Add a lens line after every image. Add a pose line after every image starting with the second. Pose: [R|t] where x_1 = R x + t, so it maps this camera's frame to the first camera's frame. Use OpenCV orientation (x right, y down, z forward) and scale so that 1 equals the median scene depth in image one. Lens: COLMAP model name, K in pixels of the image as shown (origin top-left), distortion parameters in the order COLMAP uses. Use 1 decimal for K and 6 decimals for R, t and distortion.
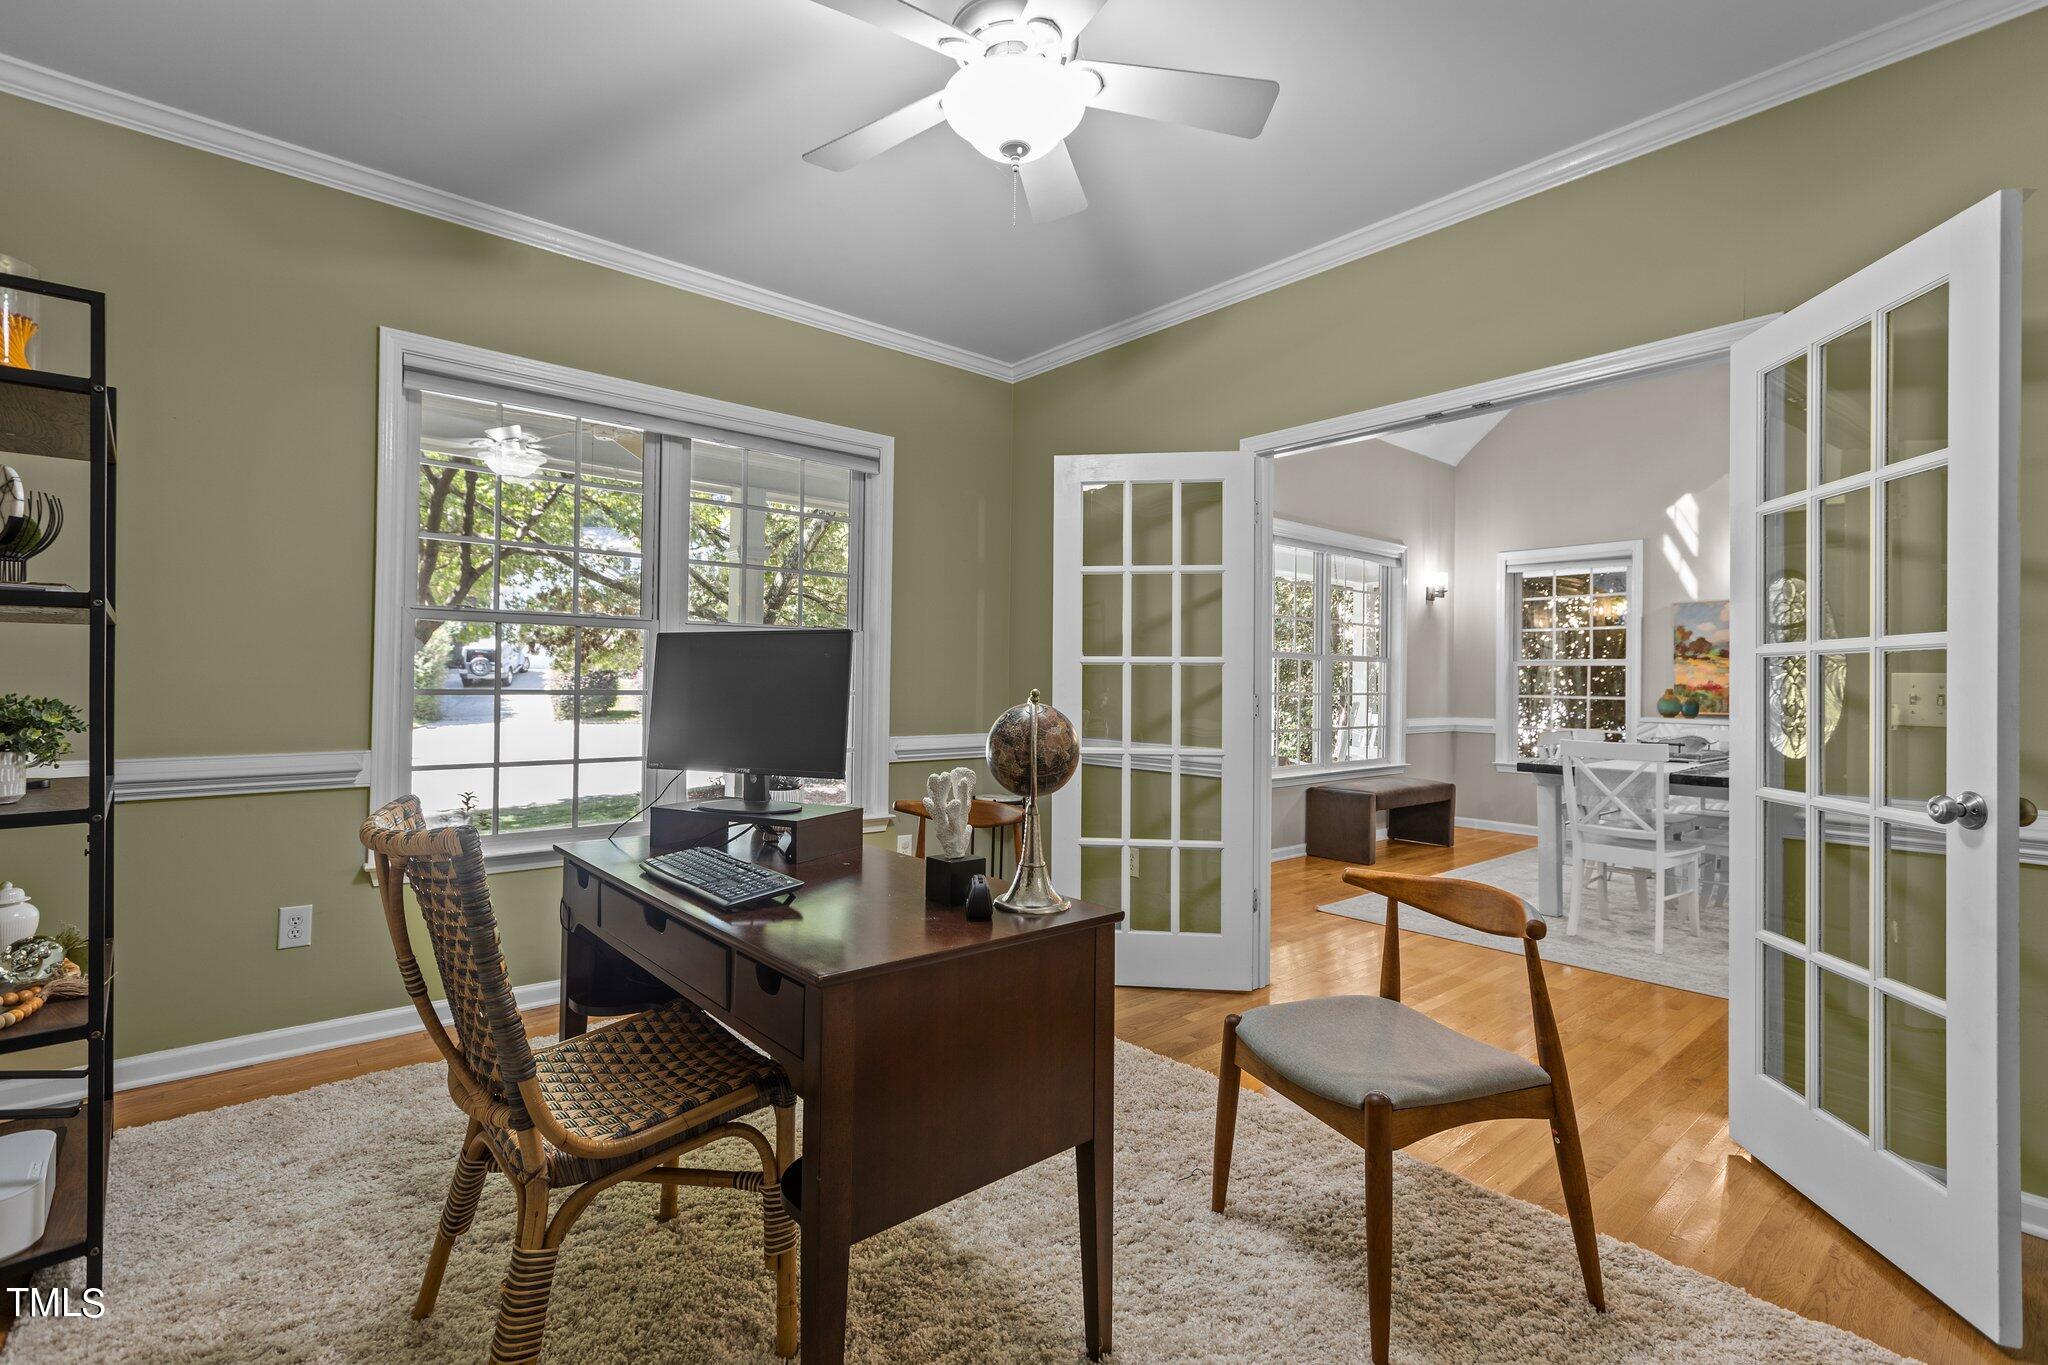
lens RADIAL K [[923.9, 0, 1007.2], [0, 923.9, 673.3], [0, 0, 1]] dist [0.003916, 0.000594]
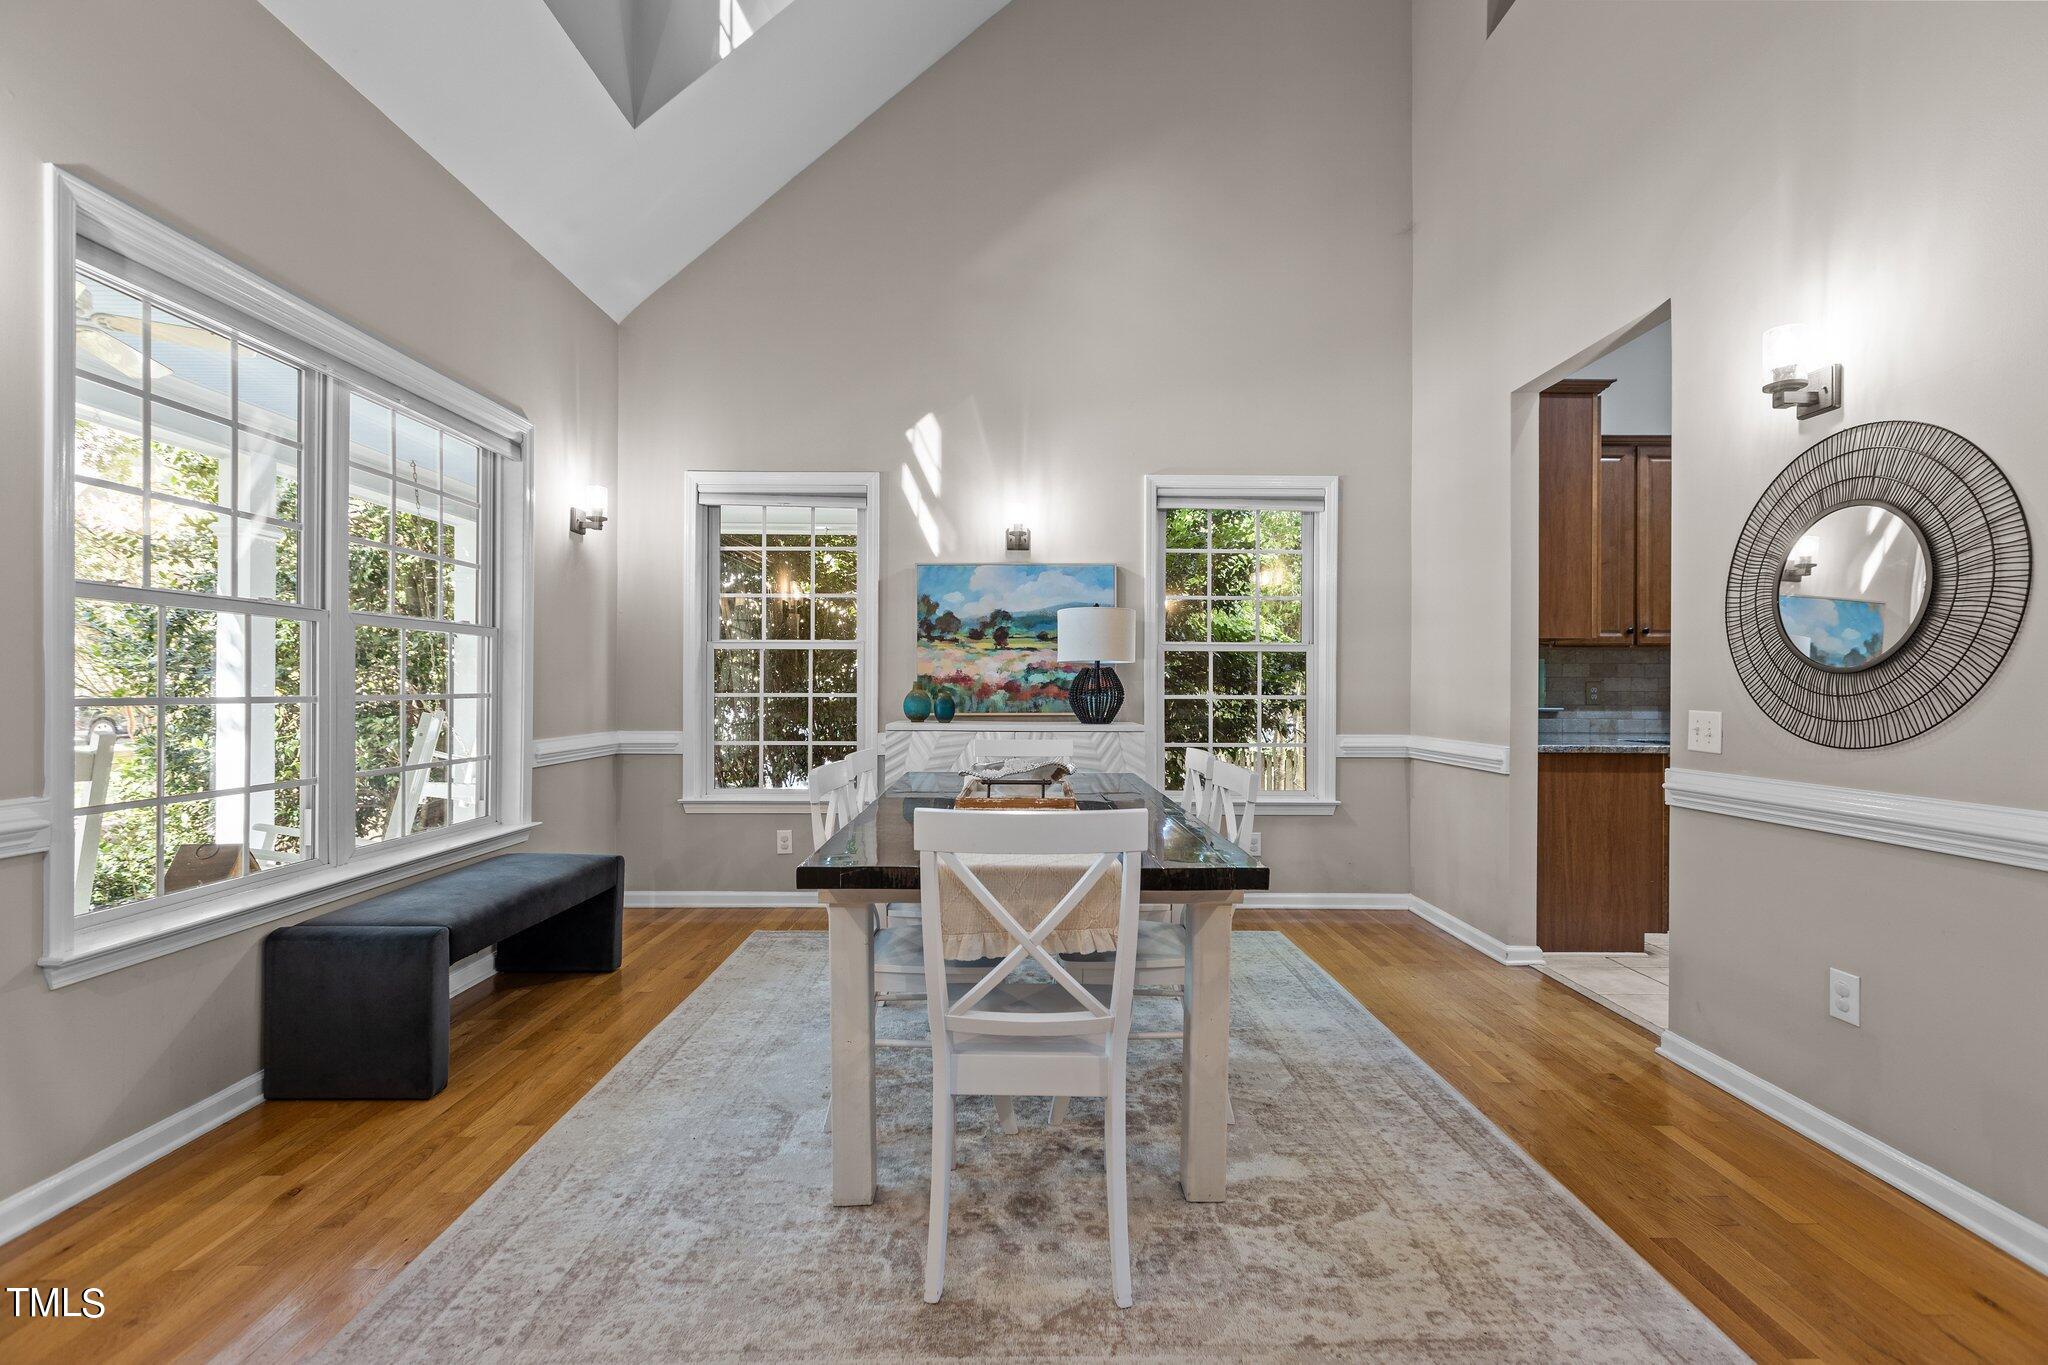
lens RADIAL K [[923.9, 0, 1048.3], [0, 923.9, 680.9], [0, 0, 1]] dist [0.003916, 0.000594]
pose [[0.620660, -0.004906, 0.784065, 0.210327], [-0.003369, 0.999955, 0.008924, 0.009587], [-0.784073, -0.008180, 0.620615, 0.461624]]
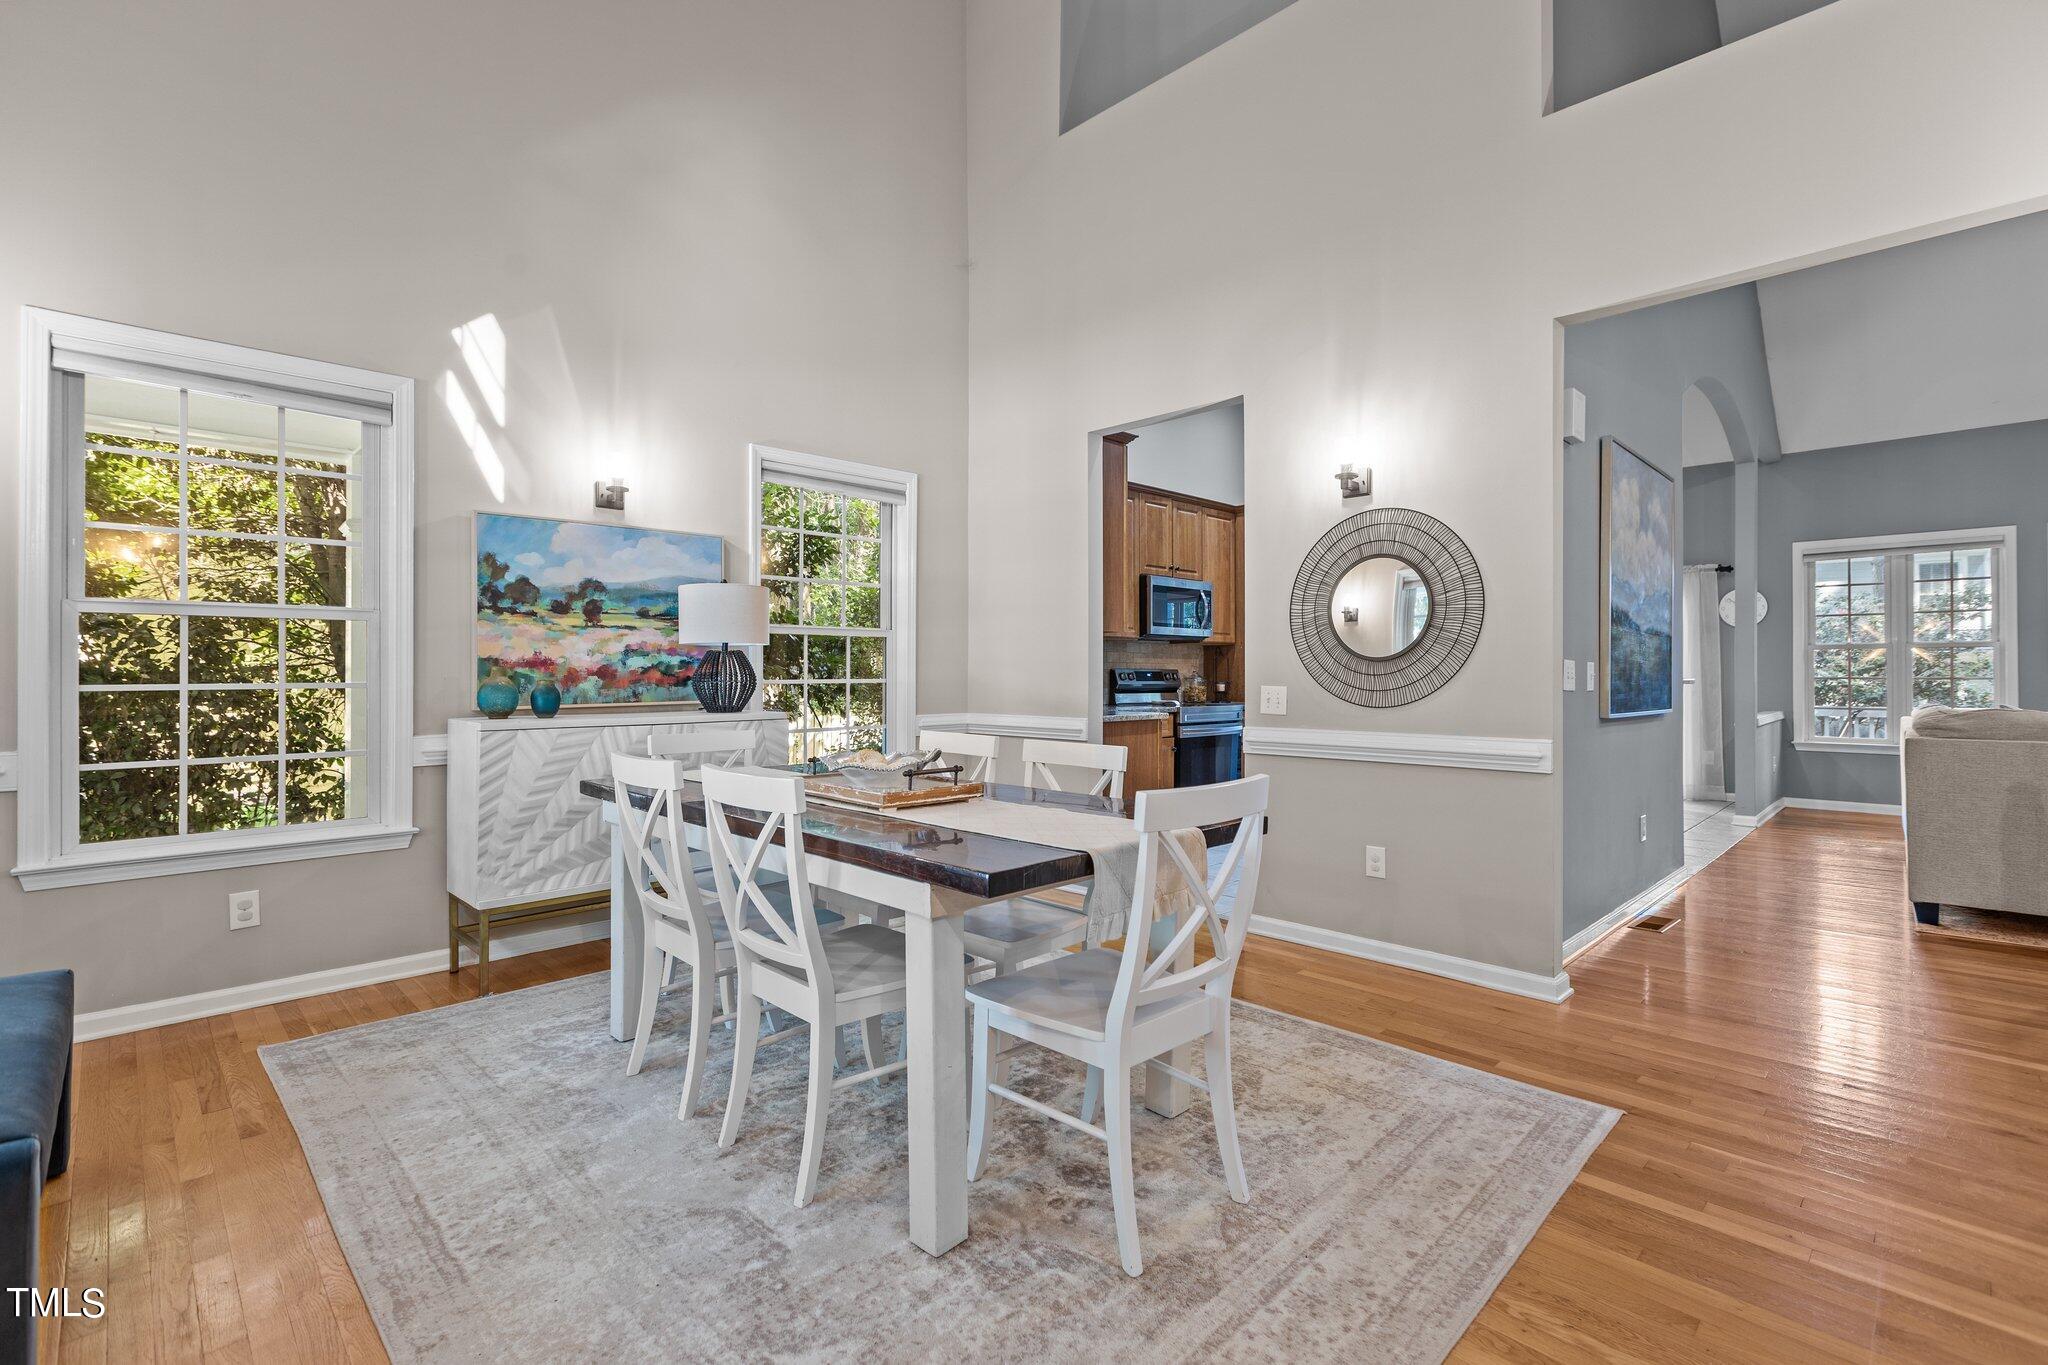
lens RADIAL K [[923.9, 0, 1053.5], [0, 923.9, 664.7], [0, 0, 1]] dist [0.003916, 0.000594]
pose [[-0.106063, -0.005085, 0.994346, 0.130534], [-0.009437, 0.999947, 0.004107, 0.010597], [-0.994315, -0.008948, -0.106105, 0.706801]]
